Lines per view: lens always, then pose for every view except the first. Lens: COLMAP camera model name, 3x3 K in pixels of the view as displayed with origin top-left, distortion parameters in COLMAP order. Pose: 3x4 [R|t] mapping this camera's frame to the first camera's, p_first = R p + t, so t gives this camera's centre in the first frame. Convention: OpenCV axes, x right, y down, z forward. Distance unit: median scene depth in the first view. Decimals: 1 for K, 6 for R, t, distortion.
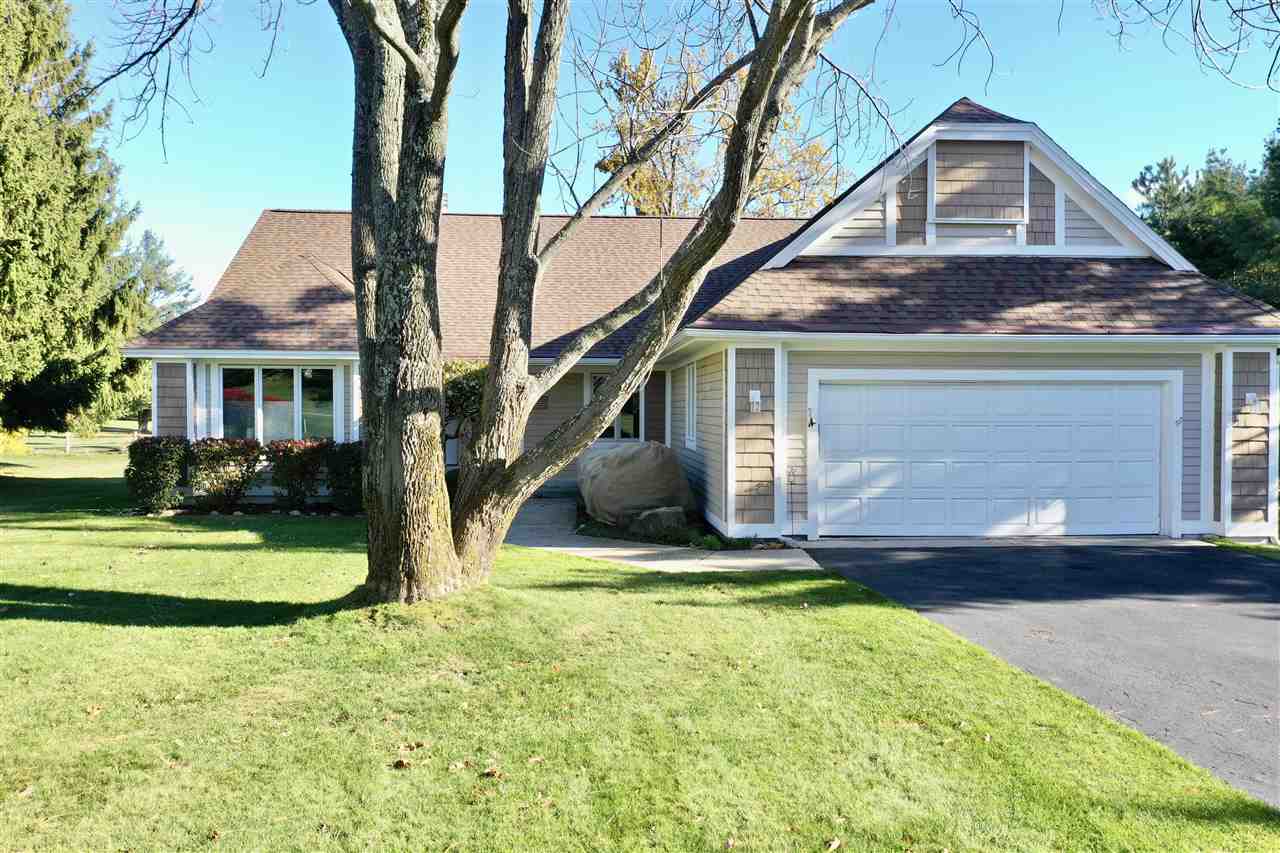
lens RADIAL K [[1008.5, 0, 641.9], [0, 1008.5, 434.5], [0, 0, 1]] dist [-0.006899, -0.002647]
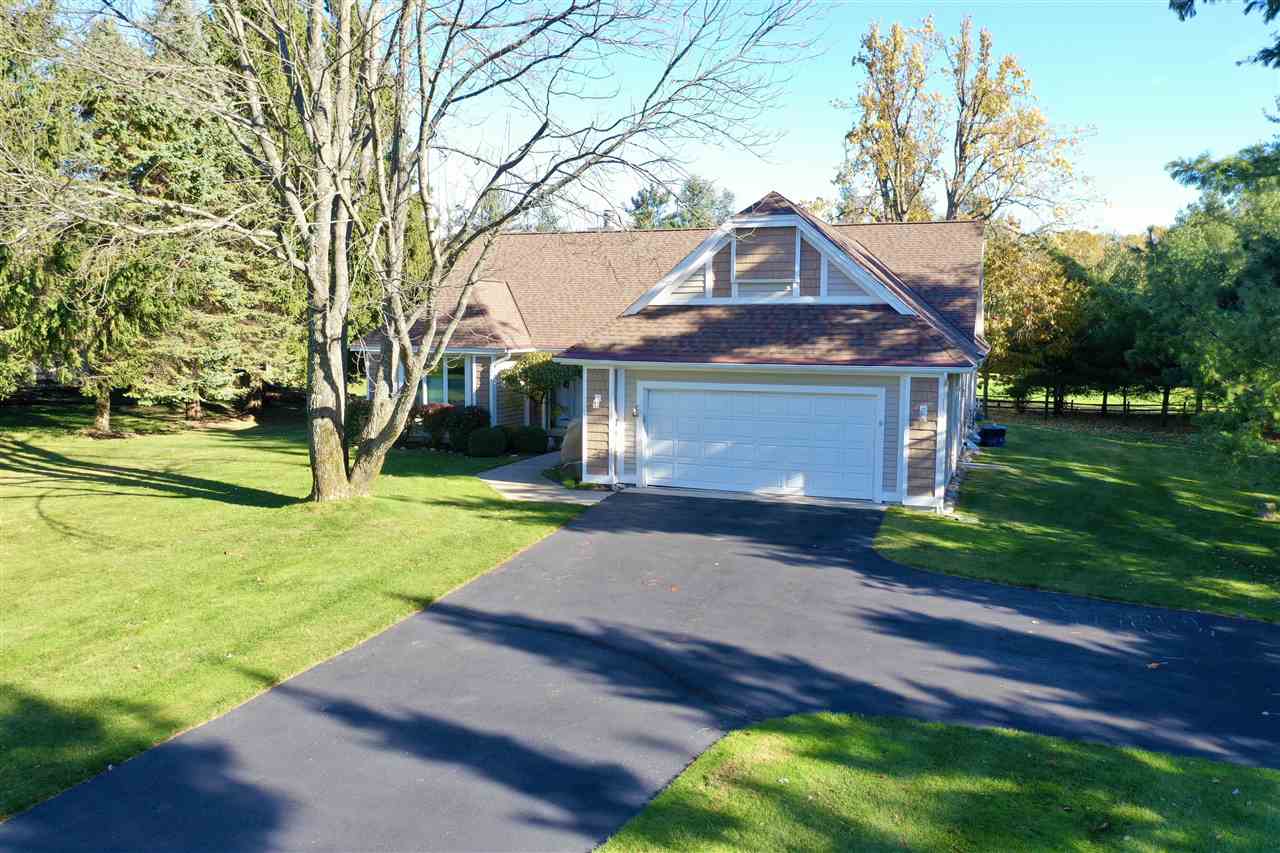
lens RADIAL K [[1008.5, 0, 641.9], [0, 1008.5, 434.5], [0, 0, 1]] dist [-0.006899, -0.002647]
pose [[0.919645, 0.046906, -0.389939, 0.772670], [-0.017876, 0.996813, 0.077749, -0.101790], [0.392343, -0.064531, 0.917552, -0.453437]]
